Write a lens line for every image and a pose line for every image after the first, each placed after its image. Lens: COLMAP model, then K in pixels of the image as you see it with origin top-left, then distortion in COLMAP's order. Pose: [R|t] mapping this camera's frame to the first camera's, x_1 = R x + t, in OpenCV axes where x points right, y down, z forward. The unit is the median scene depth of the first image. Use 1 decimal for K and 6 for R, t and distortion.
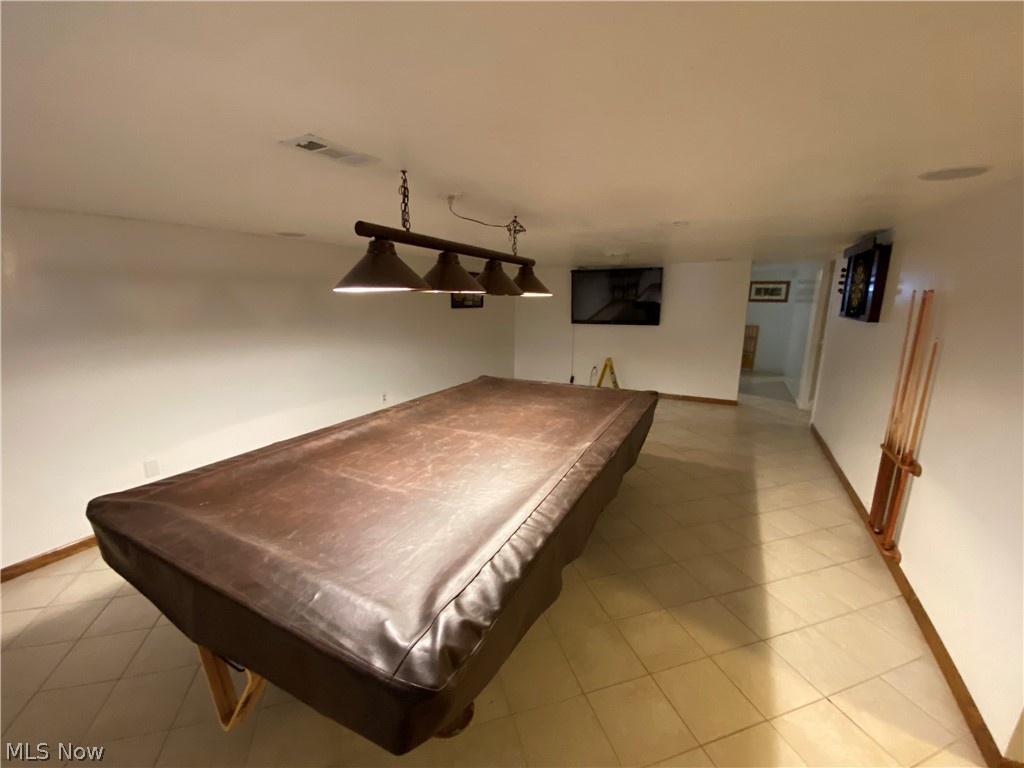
lens RADIAL K [[414.6, 0, 510.7], [0, 414.6, 386.5], [0, 0, 1]] dist [0.046168, -0.035440]
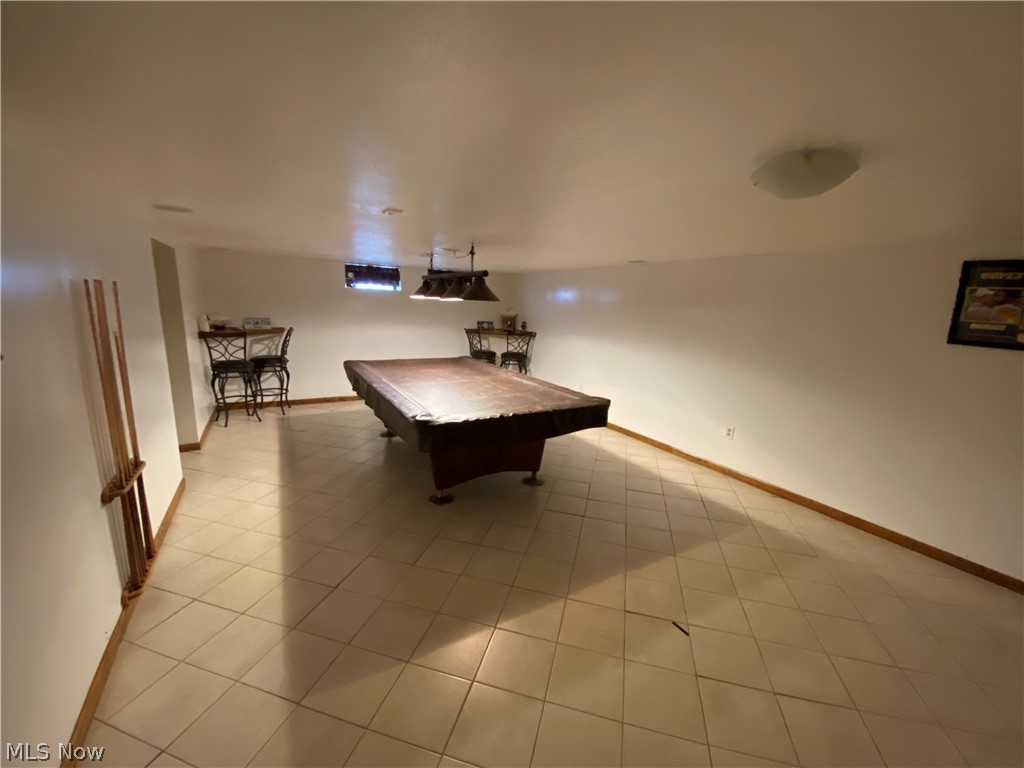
lens RADIAL K [[414.6, 0, 510.7], [0, 414.6, 386.5], [0, 0, 1]] dist [0.046168, -0.035440]
pose [[-0.545863, 0.162224, -0.822020, 1.076667], [-0.211713, 0.922538, 0.322648, -0.419887], [0.810686, 0.350154, -0.469234, 1.813088]]
